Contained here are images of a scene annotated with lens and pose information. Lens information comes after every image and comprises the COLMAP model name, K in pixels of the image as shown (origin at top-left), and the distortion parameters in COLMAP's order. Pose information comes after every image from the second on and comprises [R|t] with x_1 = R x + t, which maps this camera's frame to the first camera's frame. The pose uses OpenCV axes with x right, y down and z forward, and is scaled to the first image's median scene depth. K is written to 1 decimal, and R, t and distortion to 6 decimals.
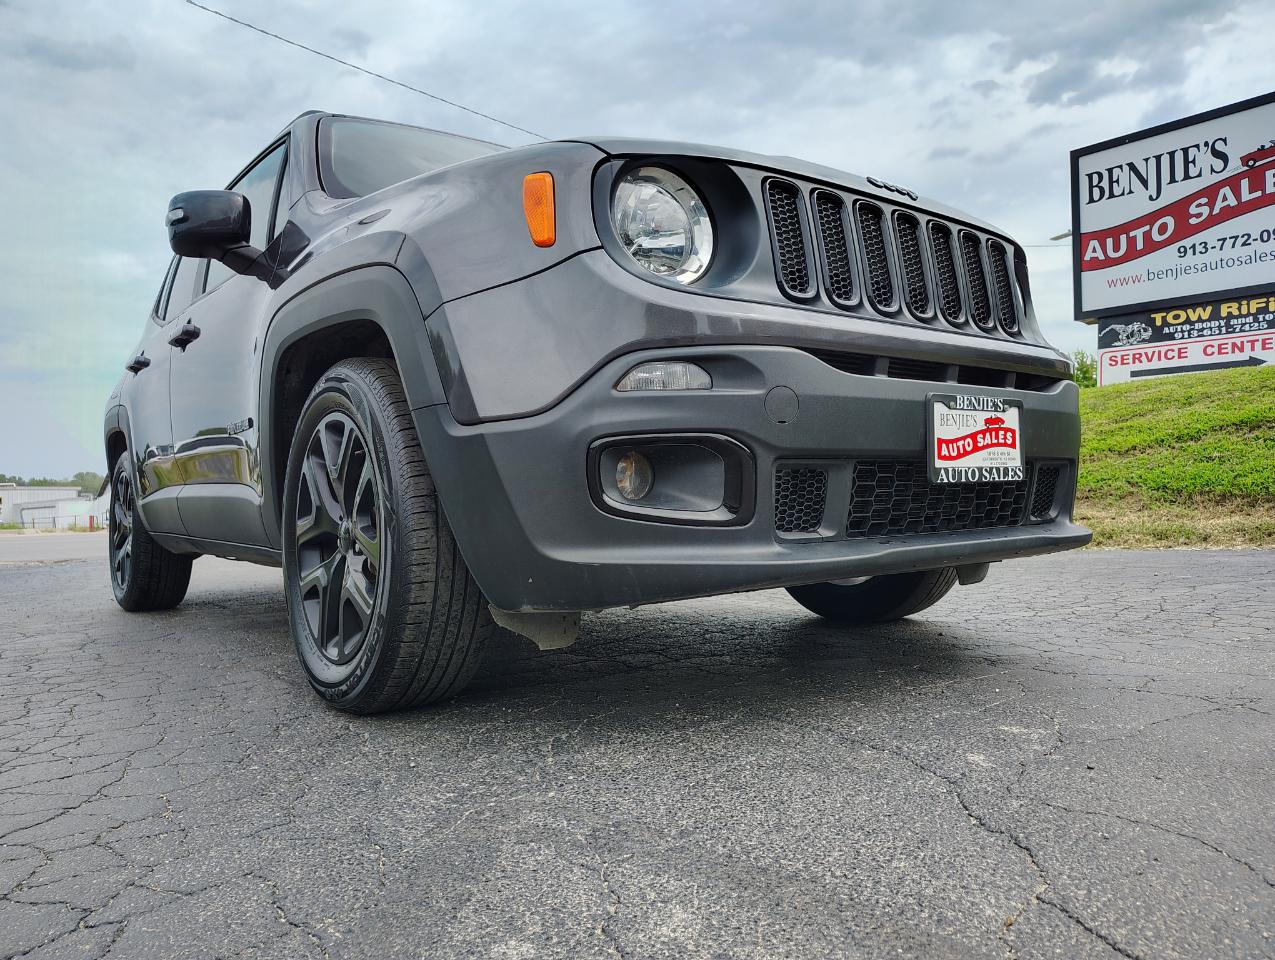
lens RADIAL K [[890.7, 0, 641.6], [0, 890.7, 477.0], [0, 0, 1]] dist [0.016550, -0.022675]
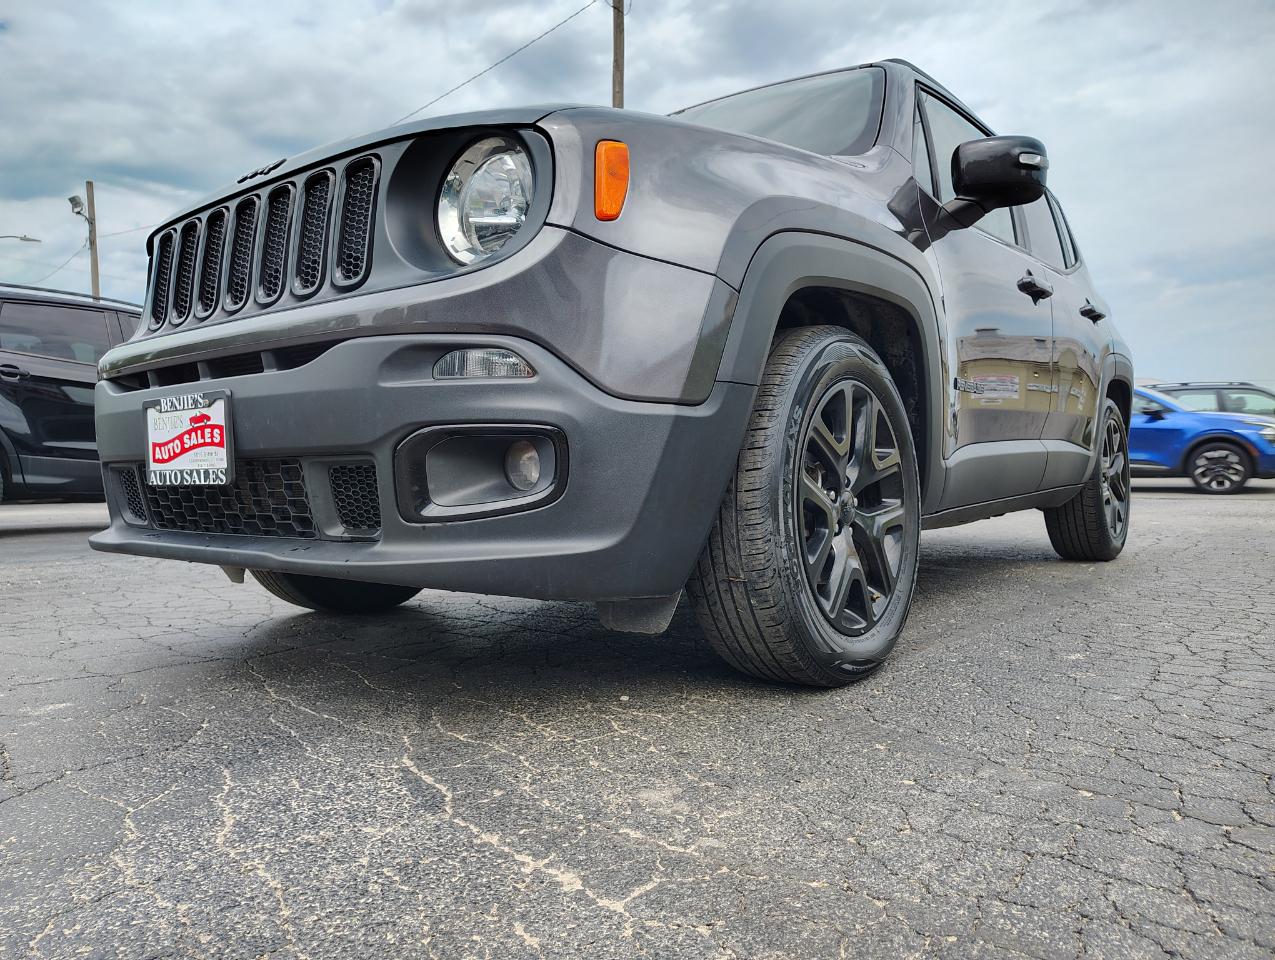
lens RADIAL K [[890.7, 0, 640.1], [0, 890.7, 520.9], [0, 0, 1]] dist [0.016550, -0.022675]
pose [[0.241631, 0.083843, -0.966739, 0.203580], [0.030126, 0.995132, 0.093836, -0.004474], [0.969900, -0.051798, 0.237929, 0.176473]]
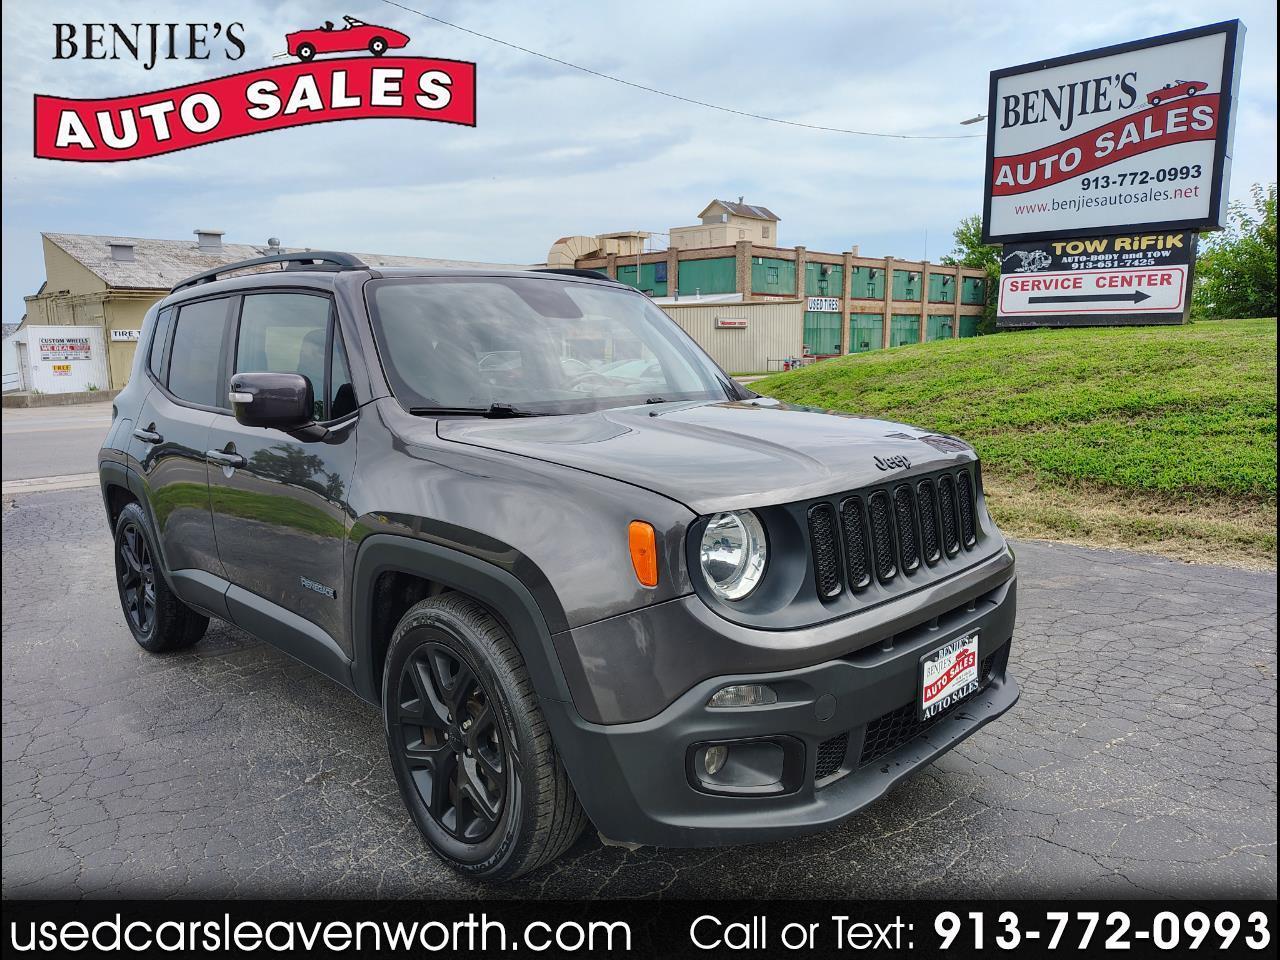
lens RADIAL K [[890.2, 0, 637.3], [0, 890.2, 483.9], [0, 0, 1]] dist [0.013166, -0.020030]
pose [[0.994423, -0.008100, 0.105151, -0.032078], [-0.009370, 0.986318, 0.164587, -0.076082], [-0.105046, -0.164654, 0.980742, -0.029880]]
